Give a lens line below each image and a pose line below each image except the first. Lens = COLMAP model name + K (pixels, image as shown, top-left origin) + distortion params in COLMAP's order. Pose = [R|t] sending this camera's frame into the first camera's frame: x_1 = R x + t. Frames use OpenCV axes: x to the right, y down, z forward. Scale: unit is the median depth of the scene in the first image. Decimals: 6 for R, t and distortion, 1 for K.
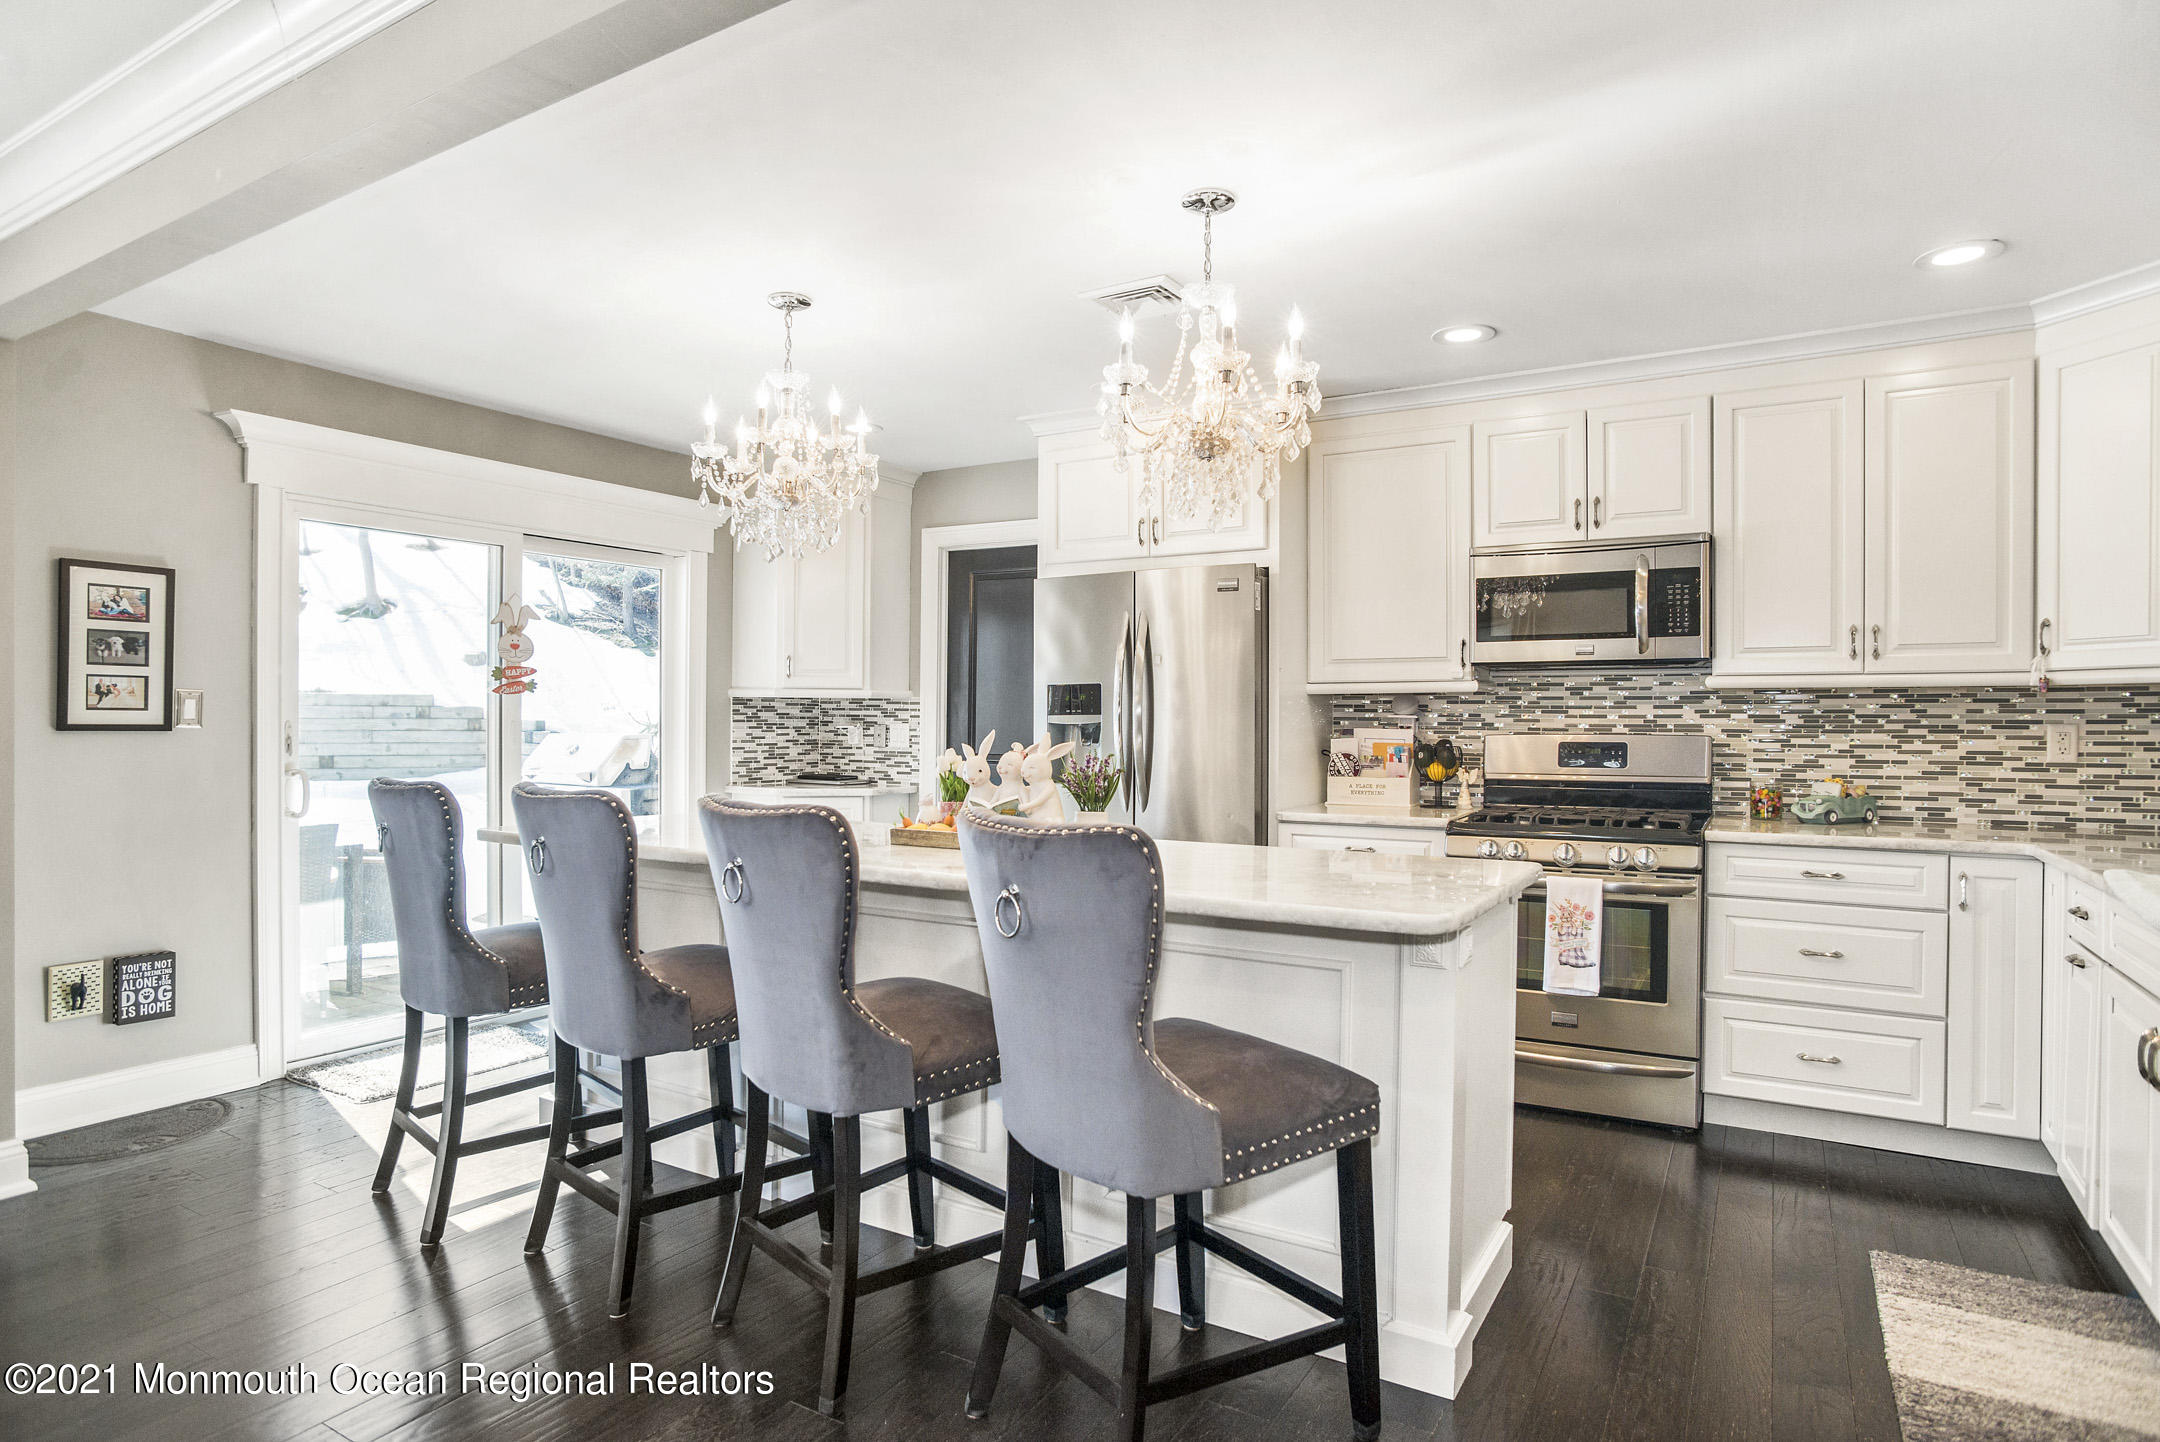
lens RADIAL K [[1194.1, 0, 1097.9], [0, 1194.1, 715.9], [0, 0, 1]] dist [-0.073939, 0.049132]
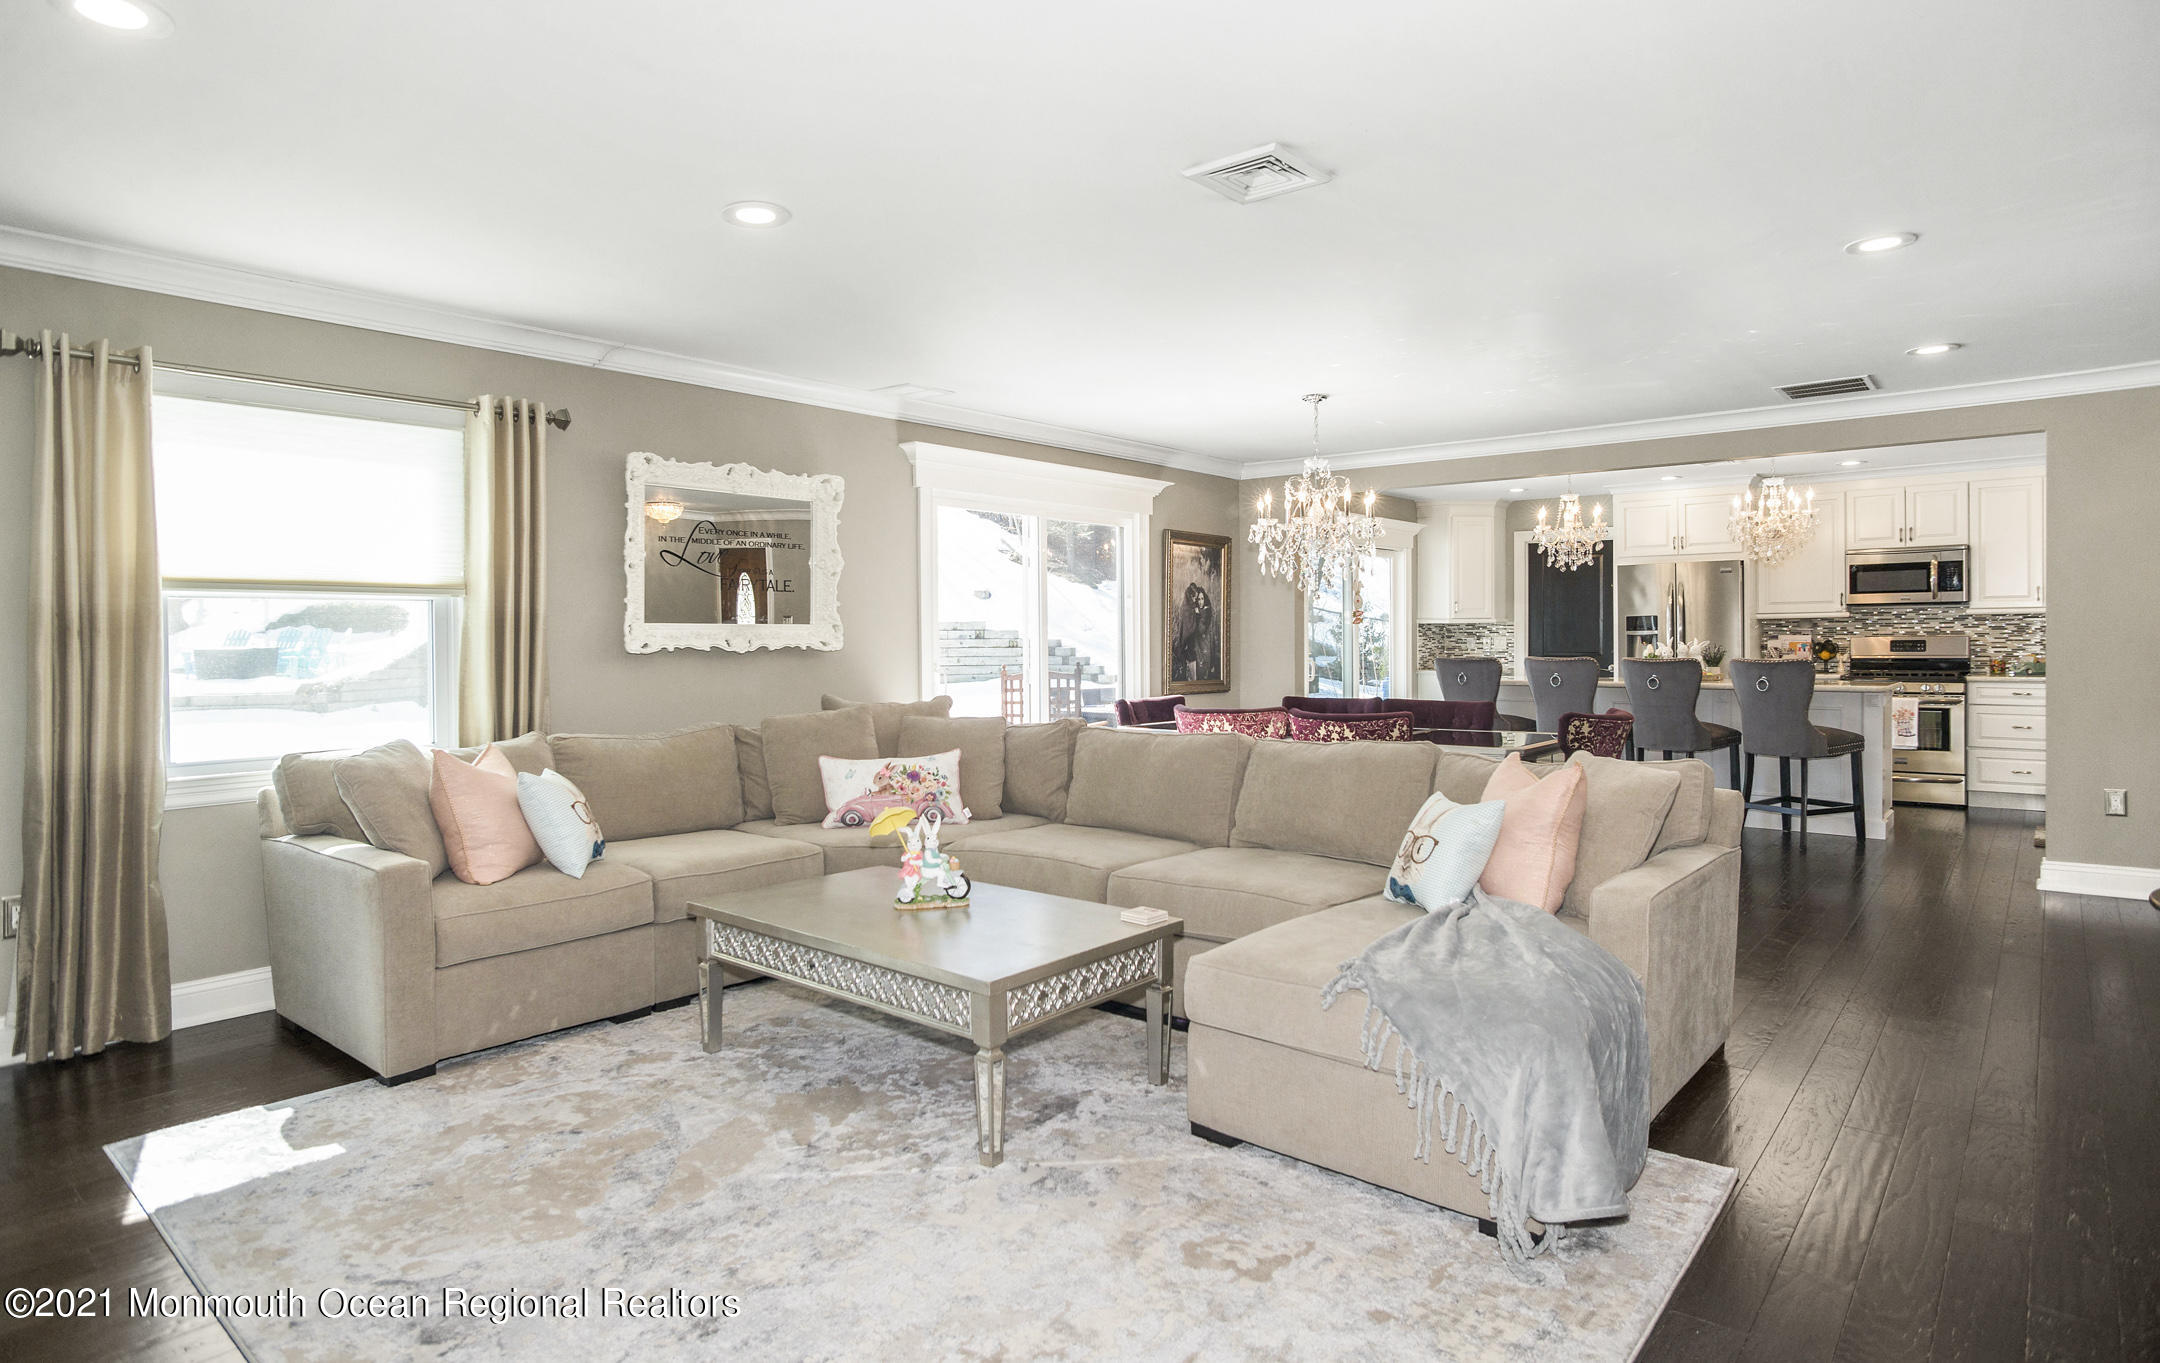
lens RADIAL K [[1152.2, 0, 1184.3], [0, 1152.2, 639.5], [0, 0, 1]] dist [0.001709, 0.000780]
pose [[0.992967, -0.012267, -0.117751, -0.636158], [0.013034, 0.999899, 0.005747, -0.007578], [0.117668, -0.007241, 0.993027, -1.226734]]
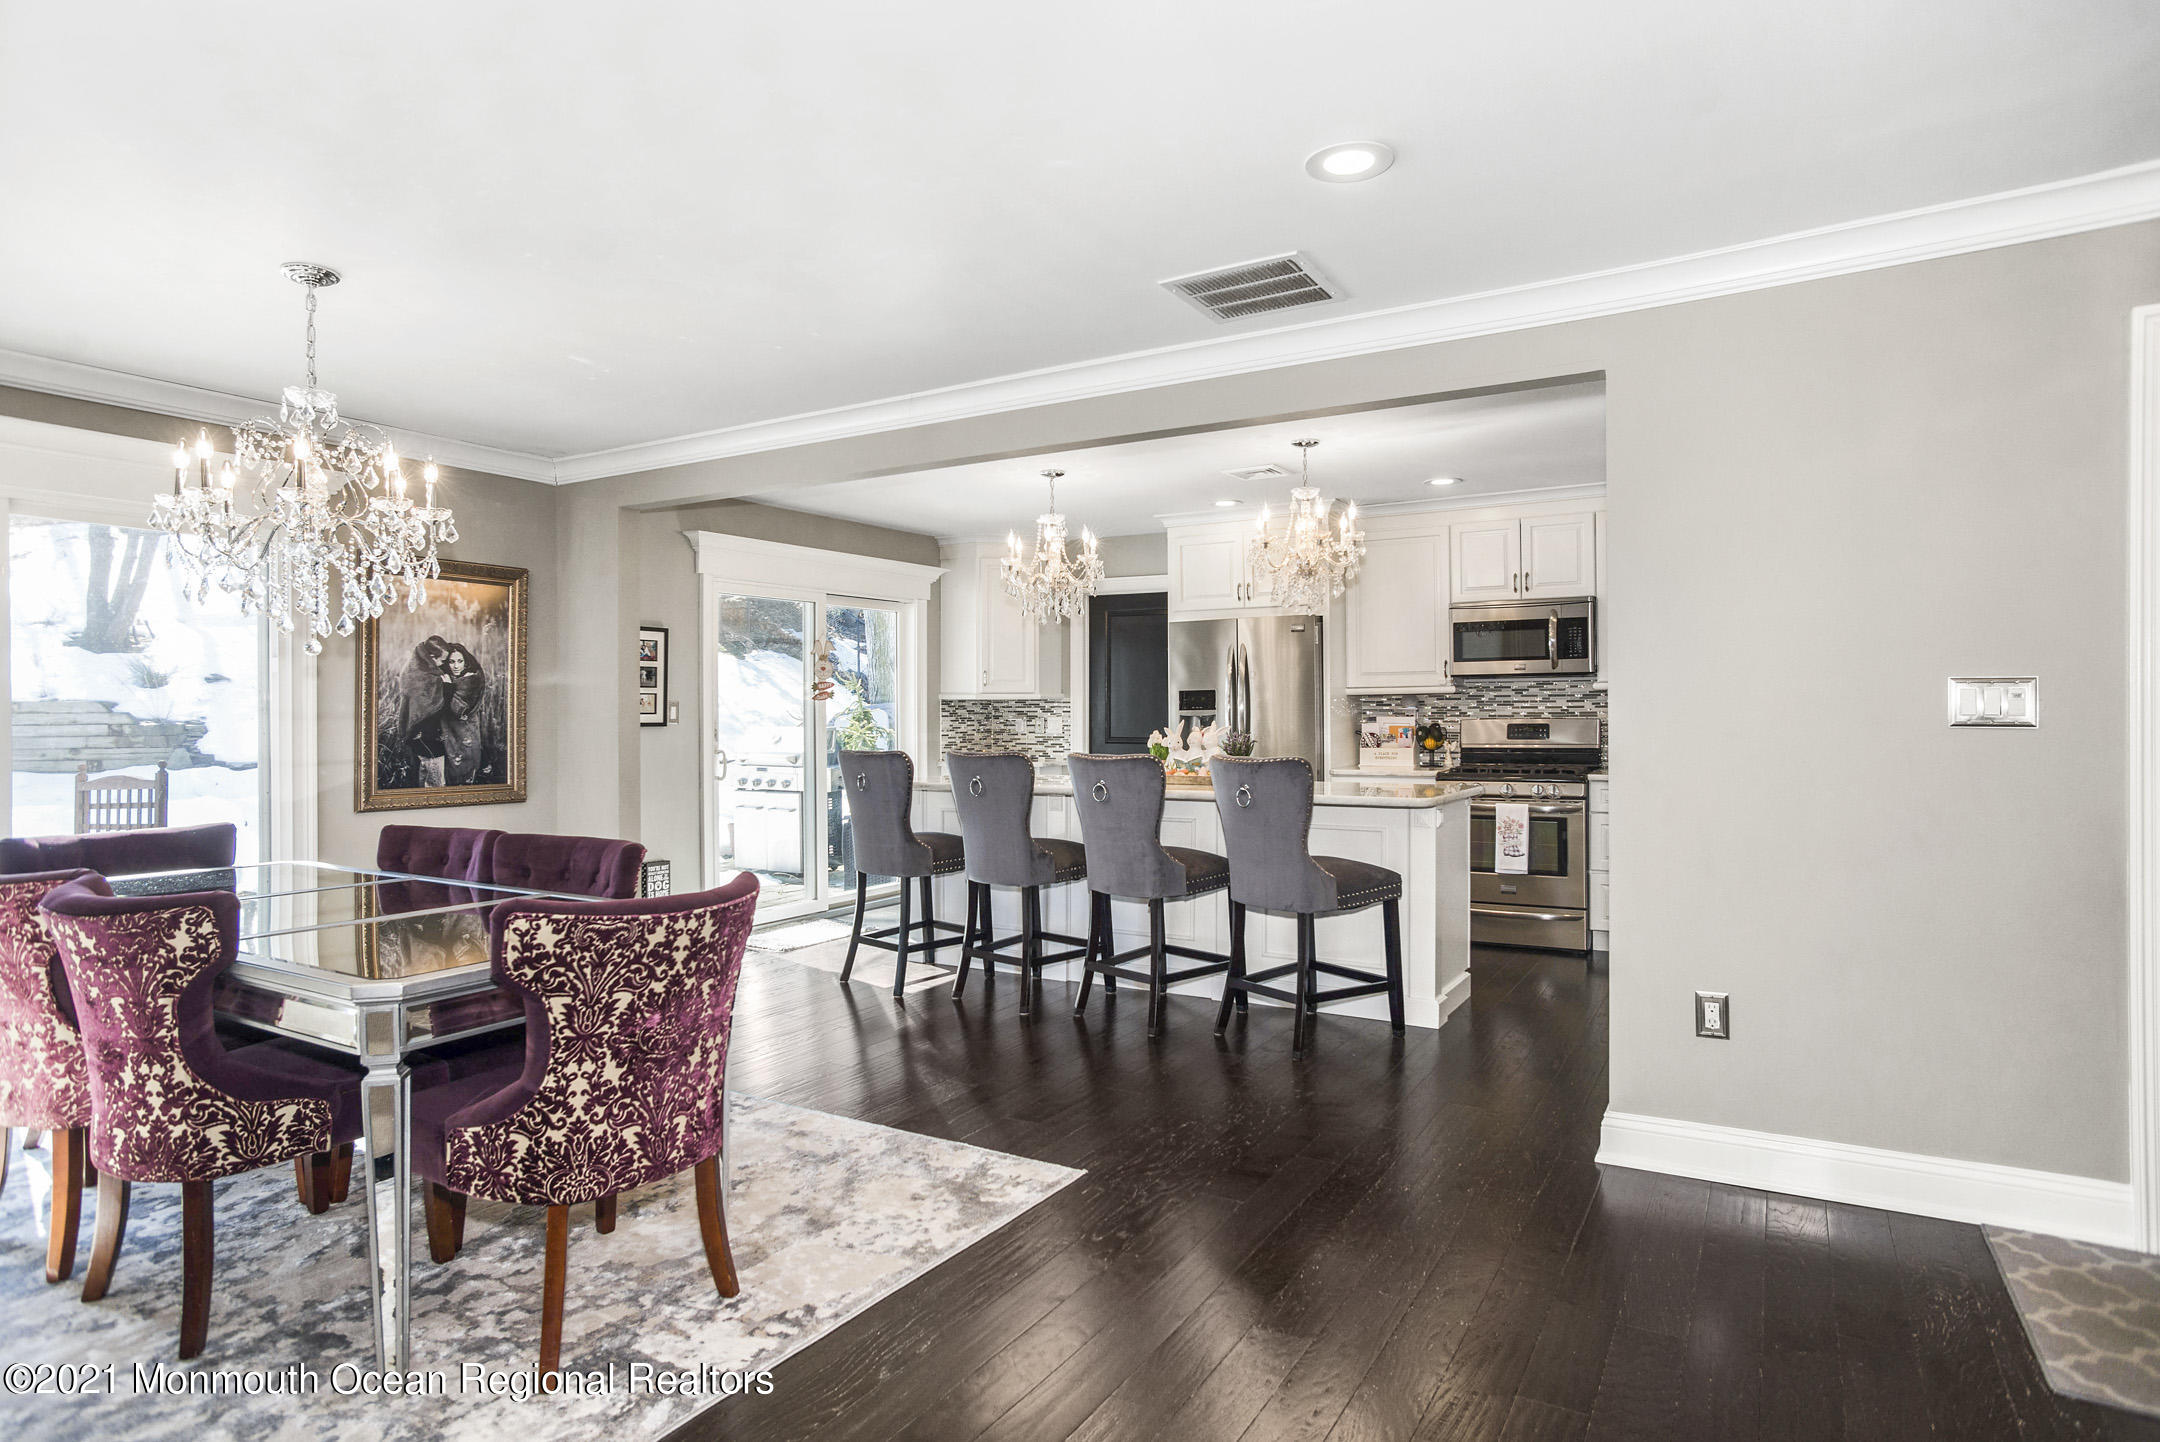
lens RADIAL K [[1194.1, 0, 1097.9], [0, 1194.1, 715.9], [0, 0, 1]] dist [-0.073939, 0.049132]
pose [[0.999934, -0.011298, -0.002128, -0.158996], [0.011313, 0.999910, 0.007195, -0.006196], [0.002046, -0.007218, 0.999972, -0.603579]]
